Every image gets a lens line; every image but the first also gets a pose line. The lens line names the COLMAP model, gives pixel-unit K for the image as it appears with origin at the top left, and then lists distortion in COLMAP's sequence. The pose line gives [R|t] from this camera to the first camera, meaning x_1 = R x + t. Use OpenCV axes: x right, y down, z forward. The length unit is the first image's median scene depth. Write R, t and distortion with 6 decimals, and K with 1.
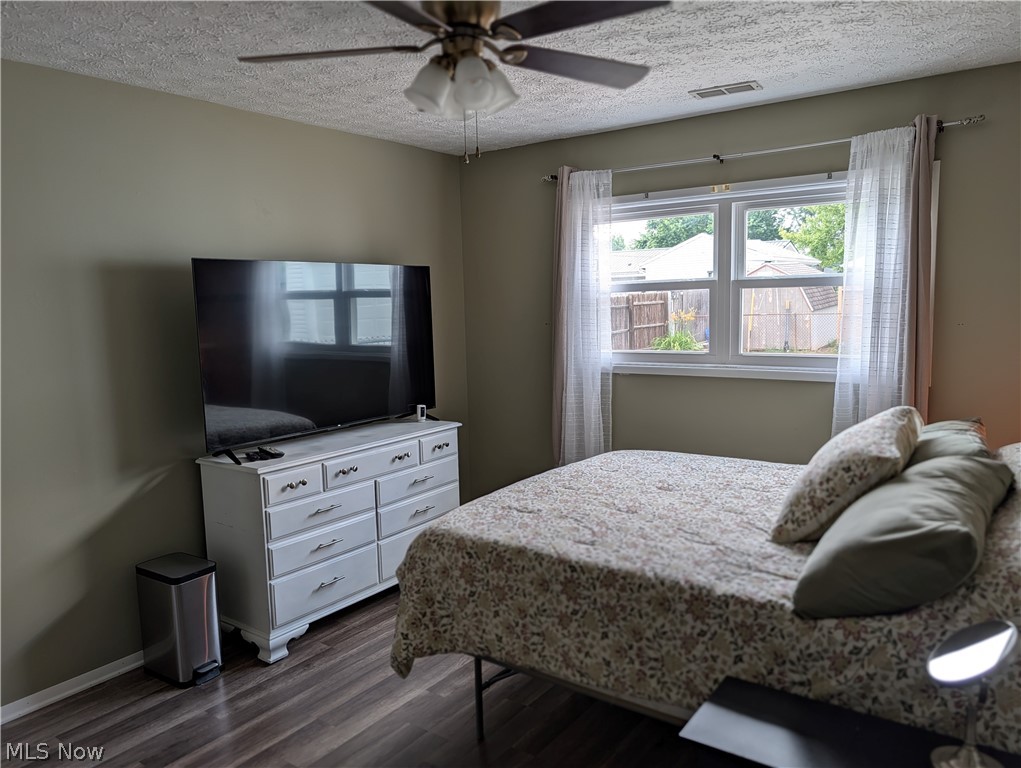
lens RADIAL K [[736.3, 0, 536.7], [0, 736.3, 387.8], [0, 0, 1]] dist [-0.005956, -0.004345]
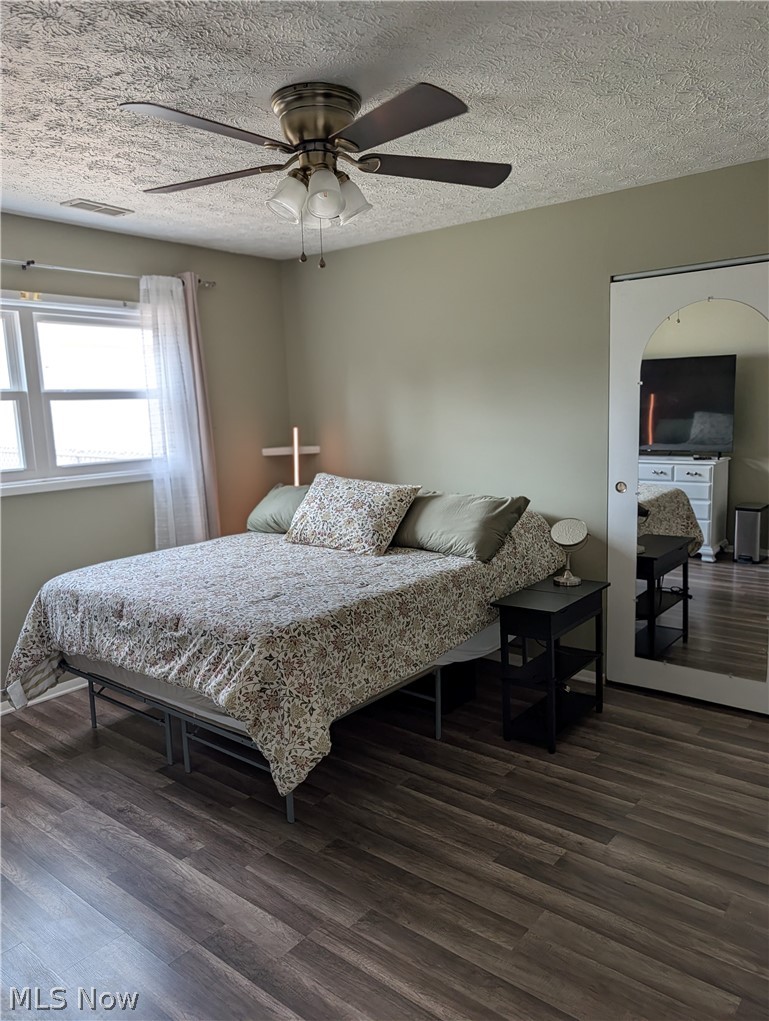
lens RADIAL K [[738.8, 0, 389.7], [0, 738.8, 507.1], [0, 0, 1]] dist [0.018180, -0.001139]
pose [[0.080126, -0.126222, 0.988761, -1.079278], [0.147410, 0.982544, 0.113483, -0.061123], [-0.985825, 0.136660, 0.097334, 0.723625]]
